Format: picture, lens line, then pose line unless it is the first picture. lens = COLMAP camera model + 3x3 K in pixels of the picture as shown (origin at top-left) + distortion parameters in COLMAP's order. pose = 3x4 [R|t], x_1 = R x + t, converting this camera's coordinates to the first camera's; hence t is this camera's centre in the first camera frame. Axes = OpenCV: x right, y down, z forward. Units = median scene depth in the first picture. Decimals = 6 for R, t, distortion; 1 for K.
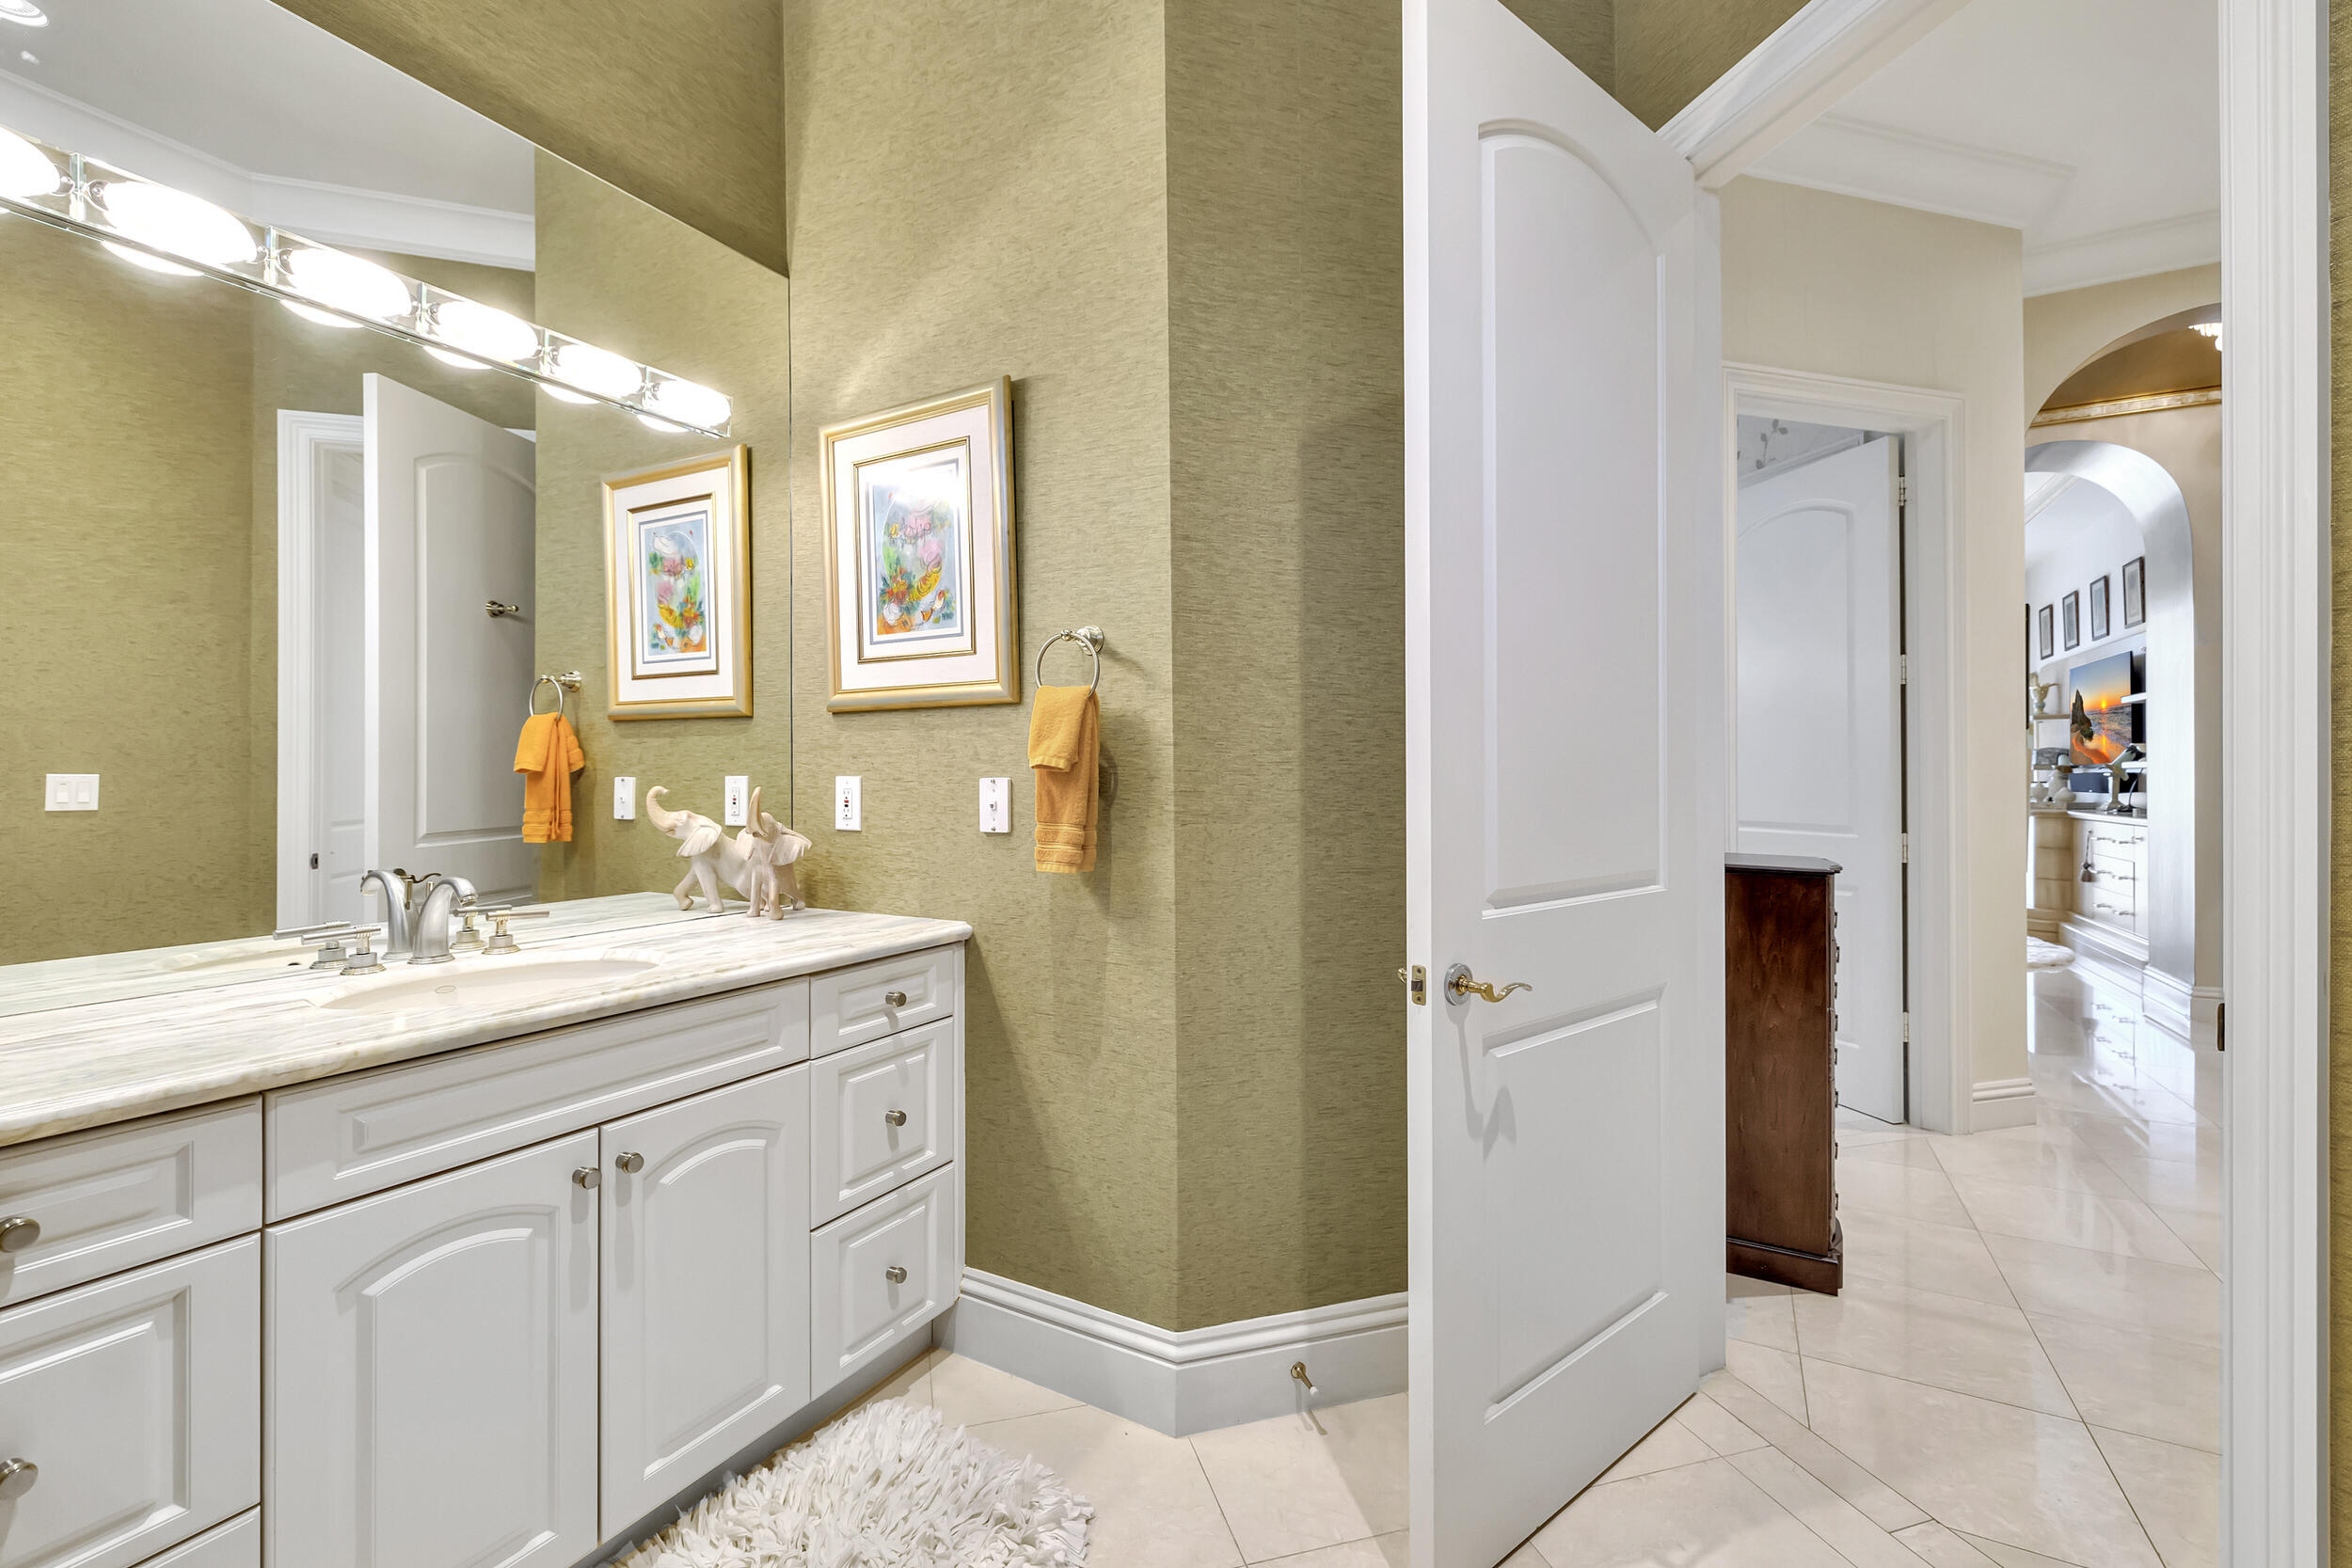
lens RADIAL K [[984.6, 0, 1178.4], [0, 984.6, 774.9], [0, 0, 1]] dist [0.009330, -0.000015]
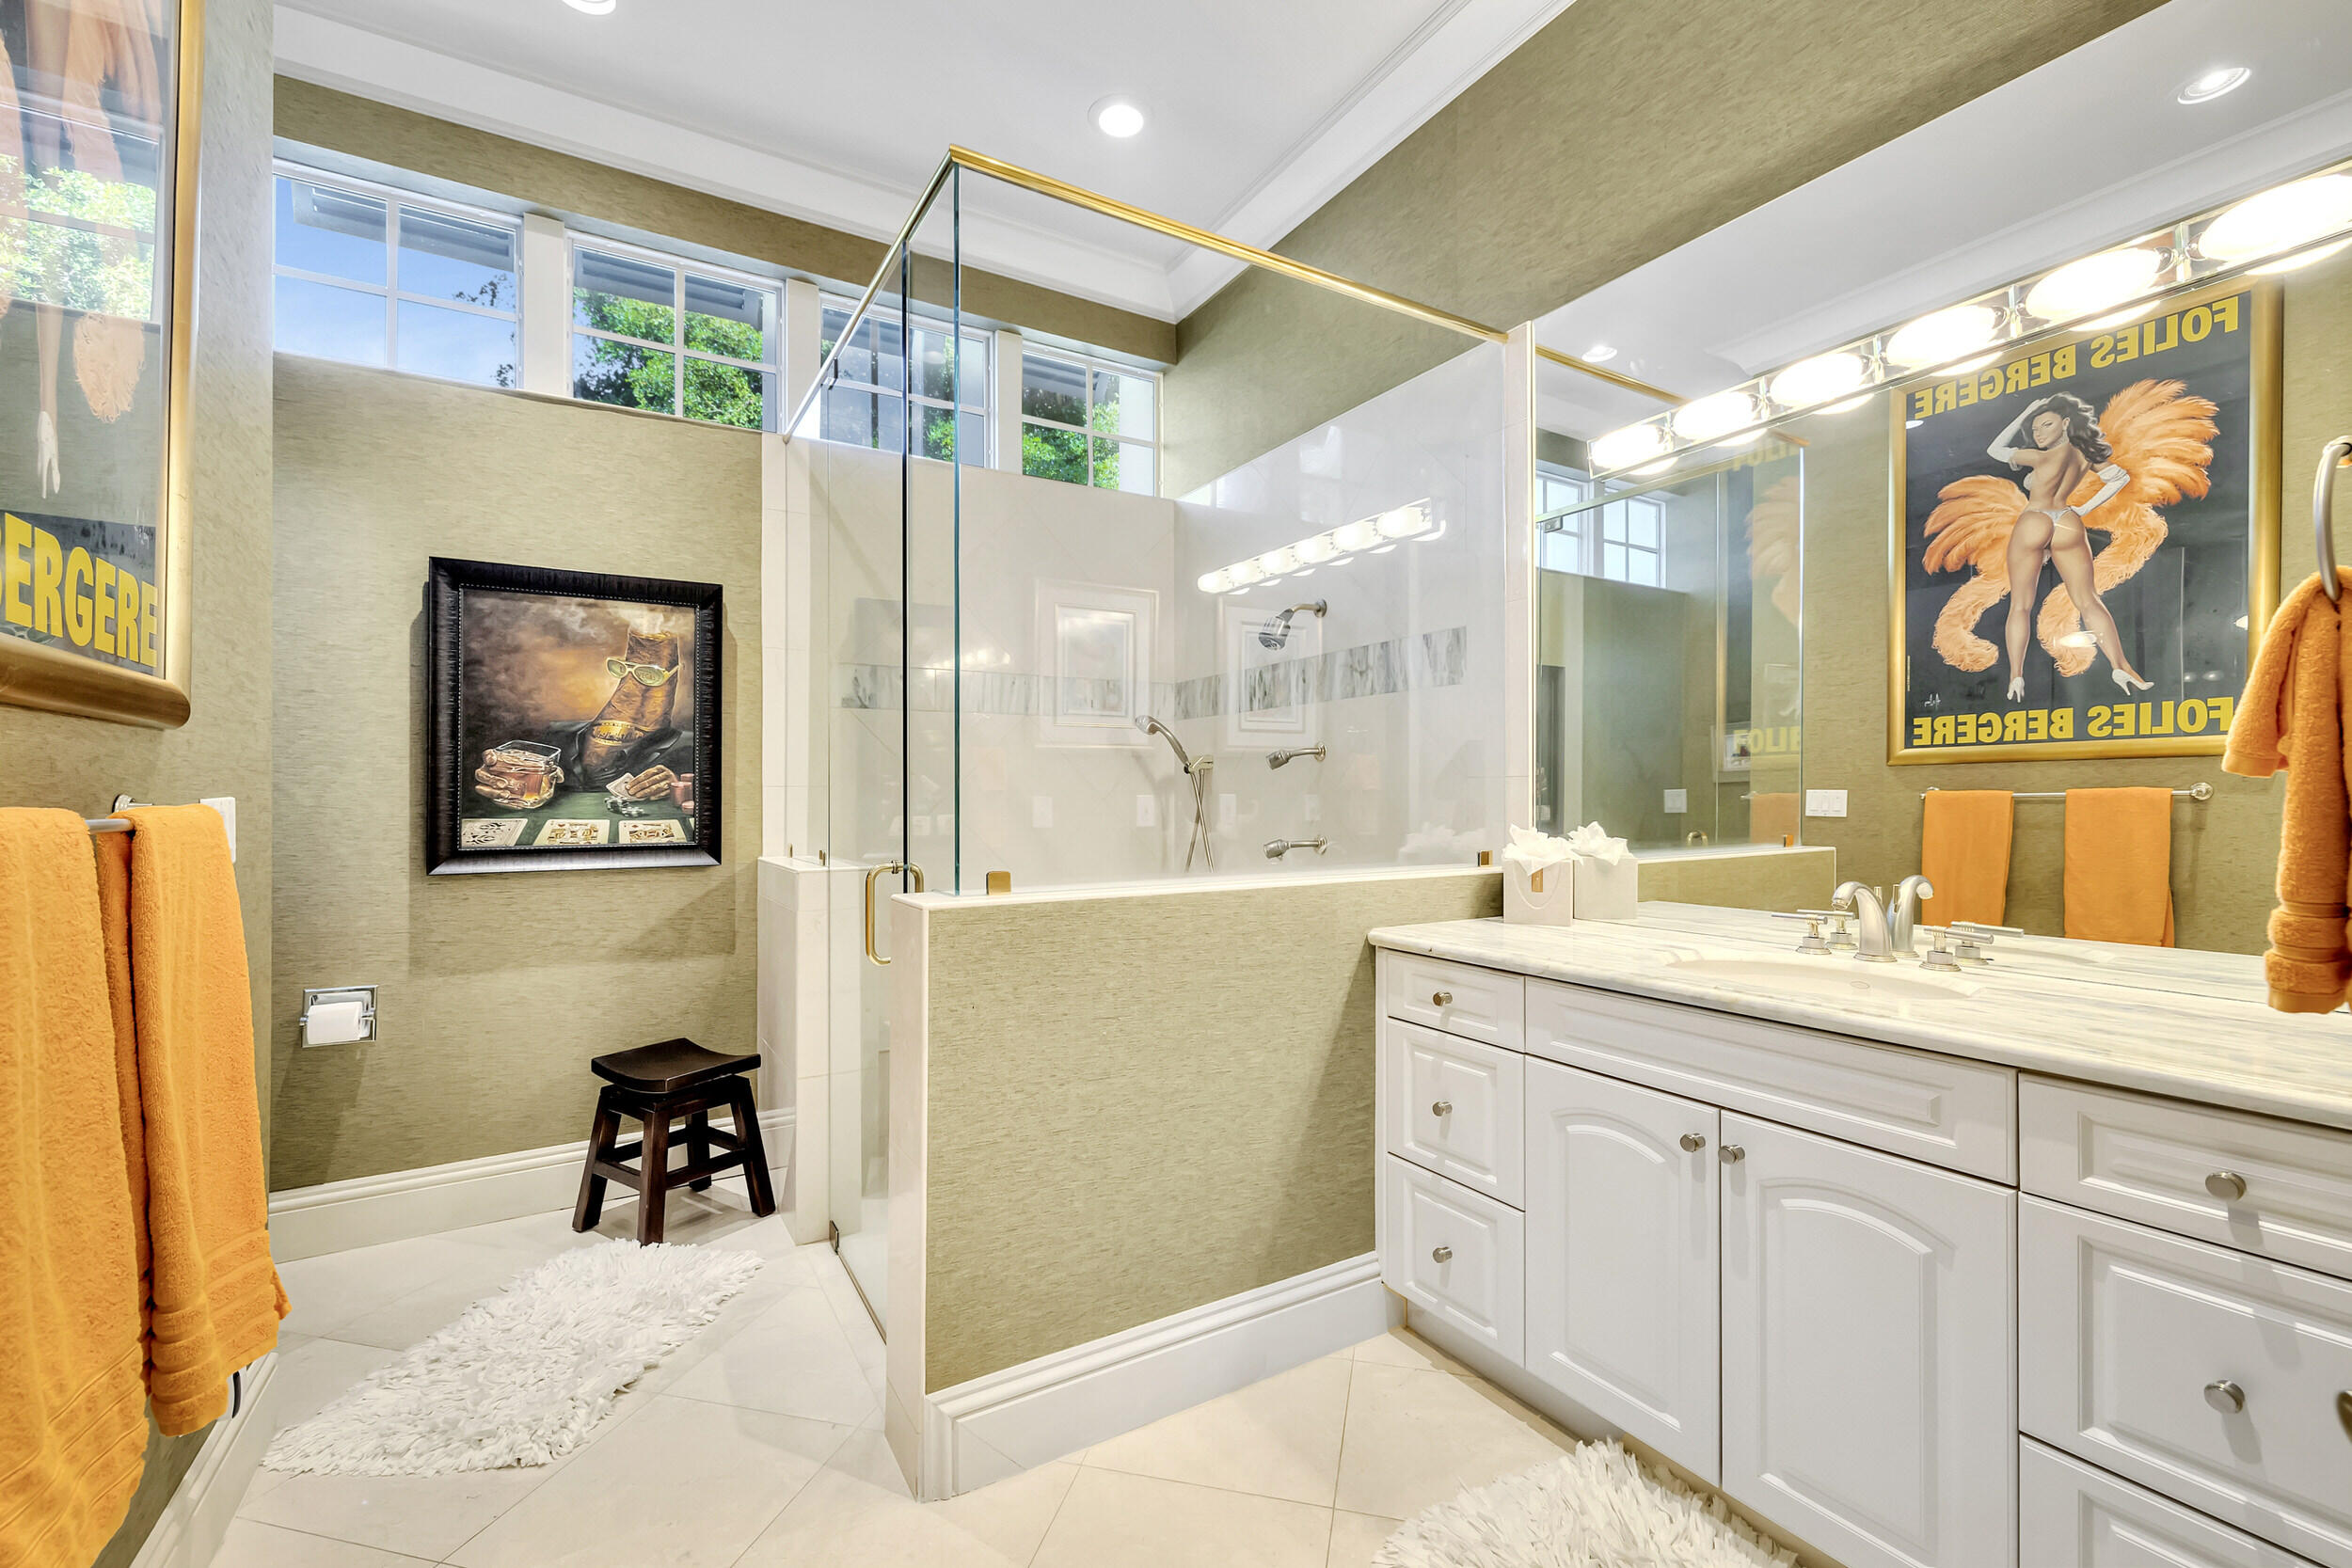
lens RADIAL K [[984.6, 0, 1172.0], [0, 984.6, 792.8], [0, 0, 1]] dist [0.009330, -0.000015]
pose [[-0.484774, -0.000648, -0.874639, 0.575929], [-0.000495, 1.000000, -0.000467, 0.003873], [0.874639, 0.000207, -0.484775, 0.853932]]
